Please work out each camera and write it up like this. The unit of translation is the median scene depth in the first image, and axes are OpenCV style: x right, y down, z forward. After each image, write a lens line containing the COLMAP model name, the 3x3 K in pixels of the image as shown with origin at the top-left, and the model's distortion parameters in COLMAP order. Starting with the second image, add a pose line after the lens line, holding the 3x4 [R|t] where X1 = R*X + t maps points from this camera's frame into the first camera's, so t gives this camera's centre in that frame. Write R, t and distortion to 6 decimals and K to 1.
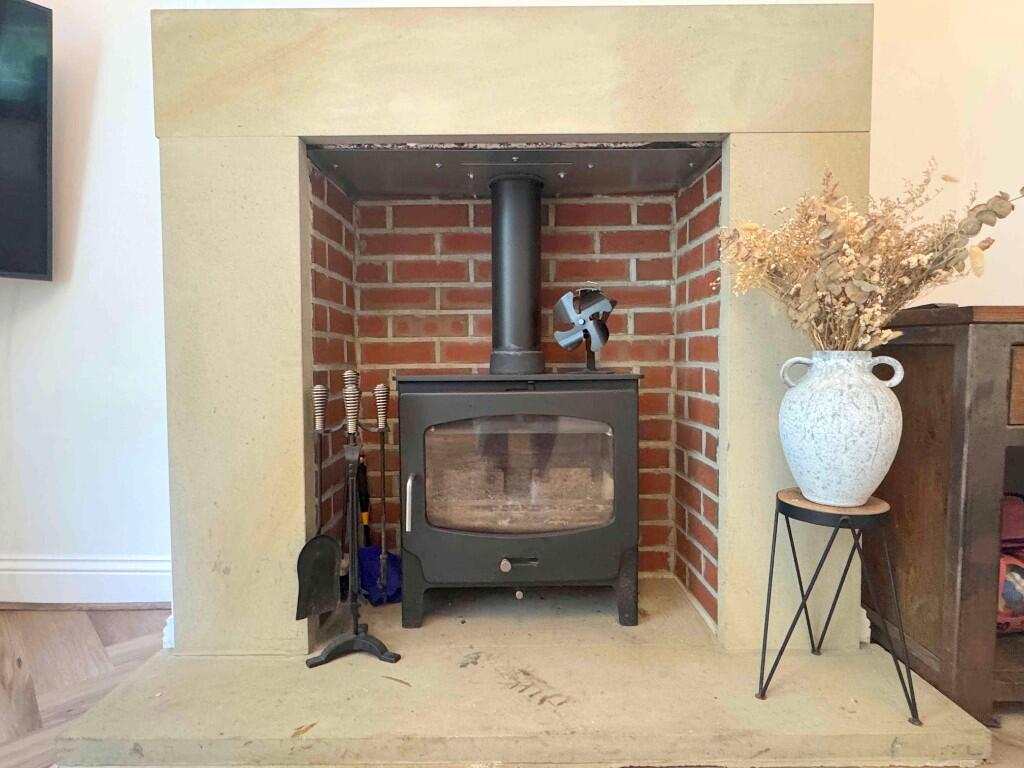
lens RADIAL K [[570.1, 0, 512.0], [0, 570.1, 384.0], [0, 0, 1]] dist [0.000526, 0.000103]
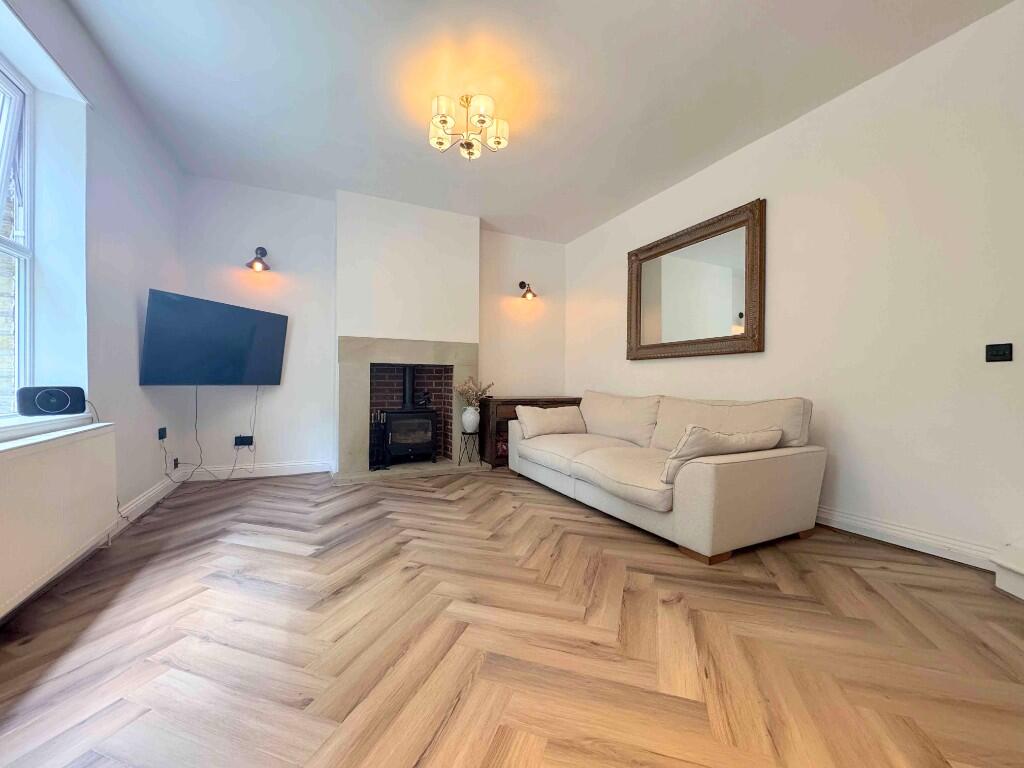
lens RADIAL K [[408.6, 0, 512.0], [0, 408.6, 384.0], [0, 0, 1]] dist [-0.002331, 0.000263]
pose [[0.890922, 0.010632, 0.454031, -0.793939], [0.006981, 0.999287, -0.037100, -0.101617], [-0.454102, 0.036223, 0.890213, -2.410721]]
